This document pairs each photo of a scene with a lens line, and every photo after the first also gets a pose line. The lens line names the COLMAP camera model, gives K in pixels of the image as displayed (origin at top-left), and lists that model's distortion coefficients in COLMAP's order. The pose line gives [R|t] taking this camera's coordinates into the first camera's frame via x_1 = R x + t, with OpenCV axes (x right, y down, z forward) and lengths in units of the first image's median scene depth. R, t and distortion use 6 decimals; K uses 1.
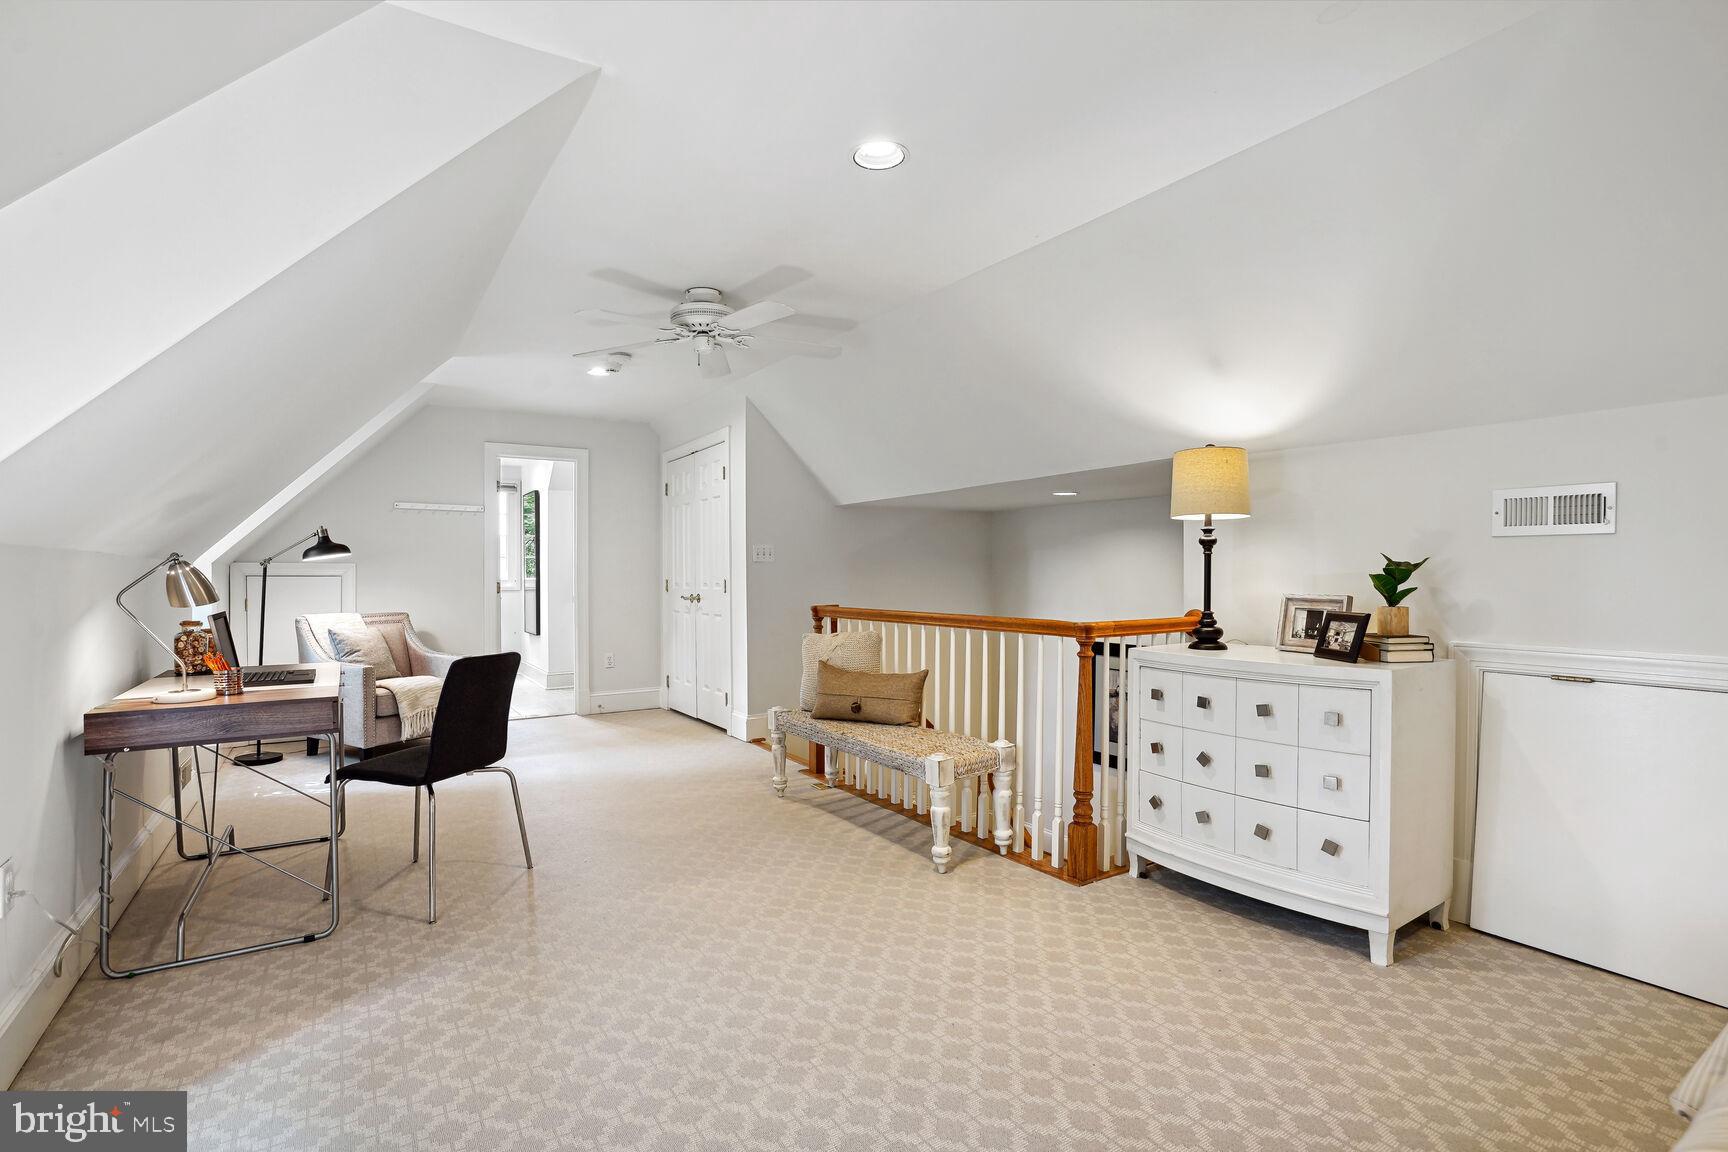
lens RADIAL K [[824.7, 0, 865.4], [0, 824.7, 585.3], [0, 0, 1]] dist [-0.001146, 0.000156]
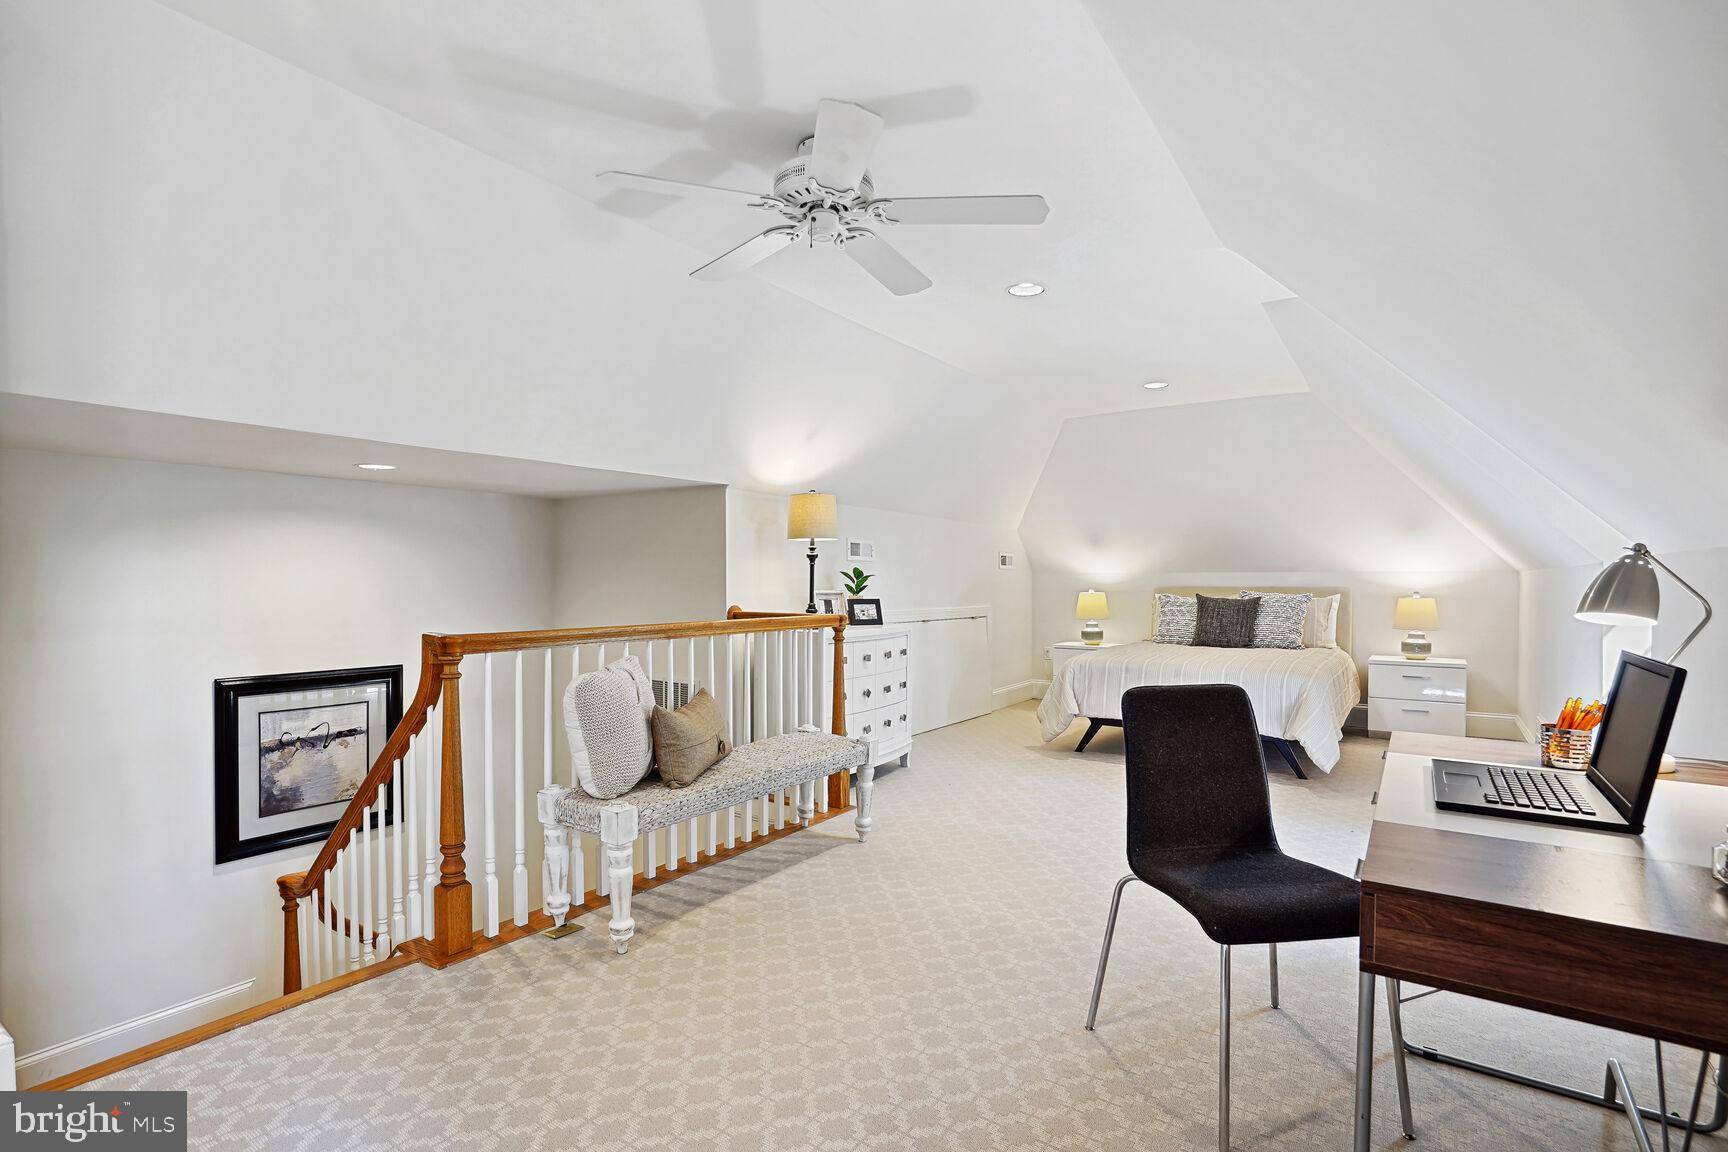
lens RADIAL K [[824.7, 0, 865.4], [0, 824.7, 585.3], [0, 0, 1]] dist [-0.001146, 0.000156]
pose [[-0.390895, -0.003914, 0.920427, -0.816665], [-0.004028, 0.999989, 0.002541, -0.004379], [-0.920427, -0.002714, -0.390906, 1.242494]]
